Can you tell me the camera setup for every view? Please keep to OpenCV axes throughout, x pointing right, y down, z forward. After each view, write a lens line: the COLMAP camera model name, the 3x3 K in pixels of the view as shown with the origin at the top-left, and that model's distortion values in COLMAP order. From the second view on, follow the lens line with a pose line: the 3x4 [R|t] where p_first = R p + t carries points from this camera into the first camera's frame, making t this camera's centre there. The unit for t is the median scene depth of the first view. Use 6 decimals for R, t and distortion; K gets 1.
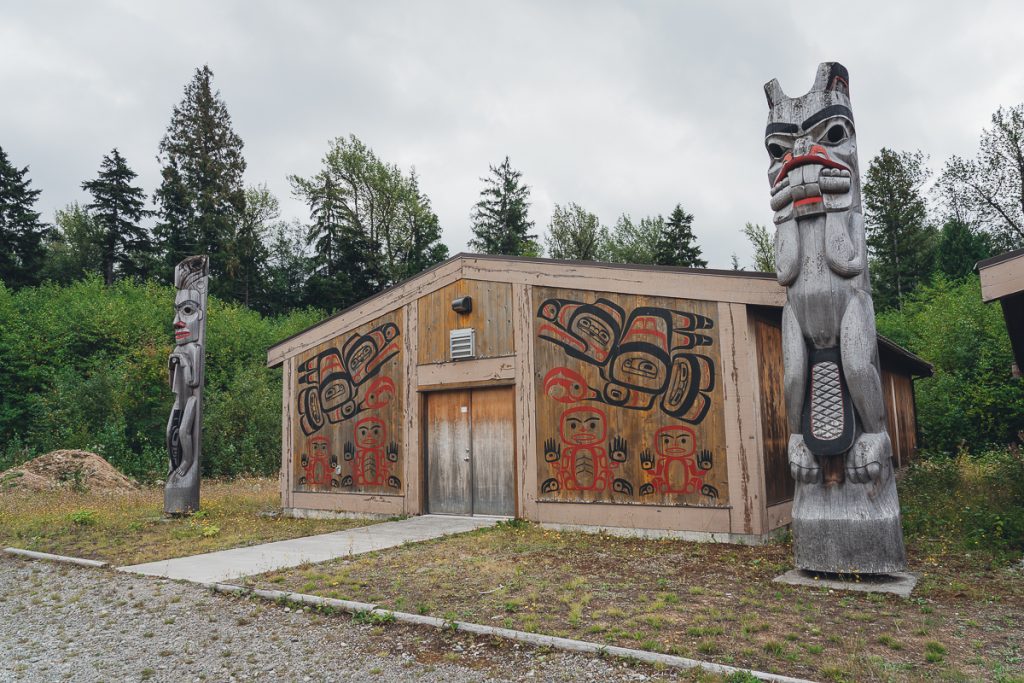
lens RADIAL K [[872.7, 0, 512.0], [0, 872.7, 341.5], [0, 0, 1]] dist [-0.004533, 0.001773]
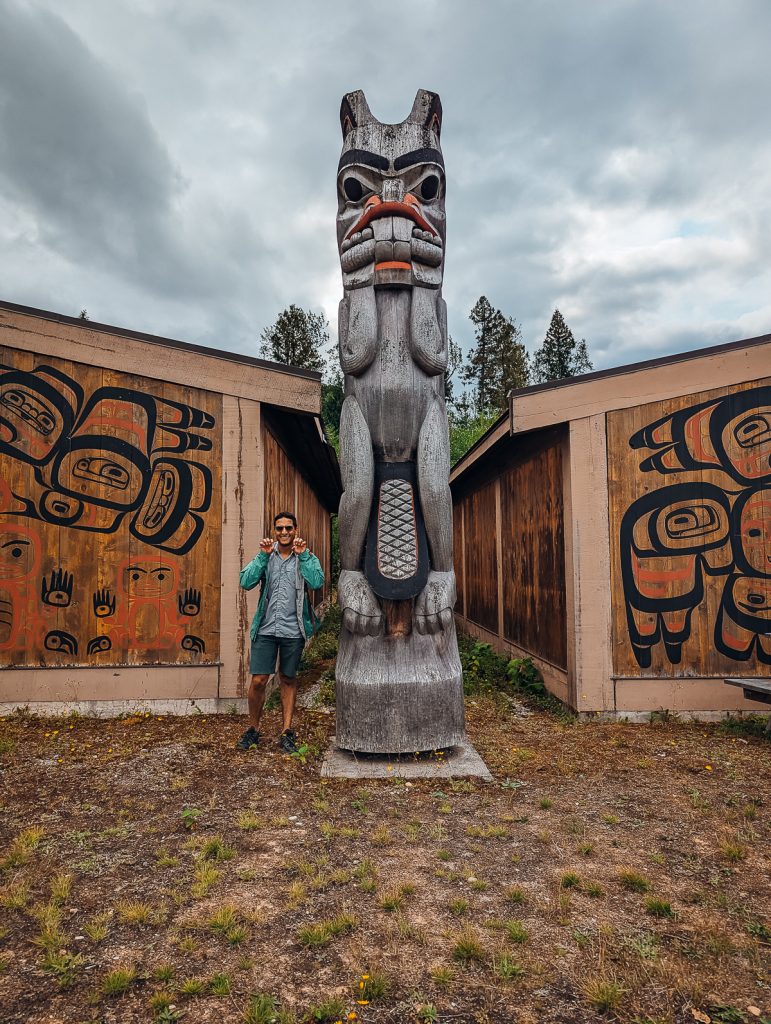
lens RADIAL K [[722.3, 0, 385.5], [0, 722.3, 512.0], [0, 0, 1]] dist [0.063140, -0.035668]
pose [[0.784709, 0.062000, 0.616755, -0.041586], [-0.083326, 0.996505, 0.005842, 0.047478], [-0.614238, -0.055976, 0.787133, 0.477107]]
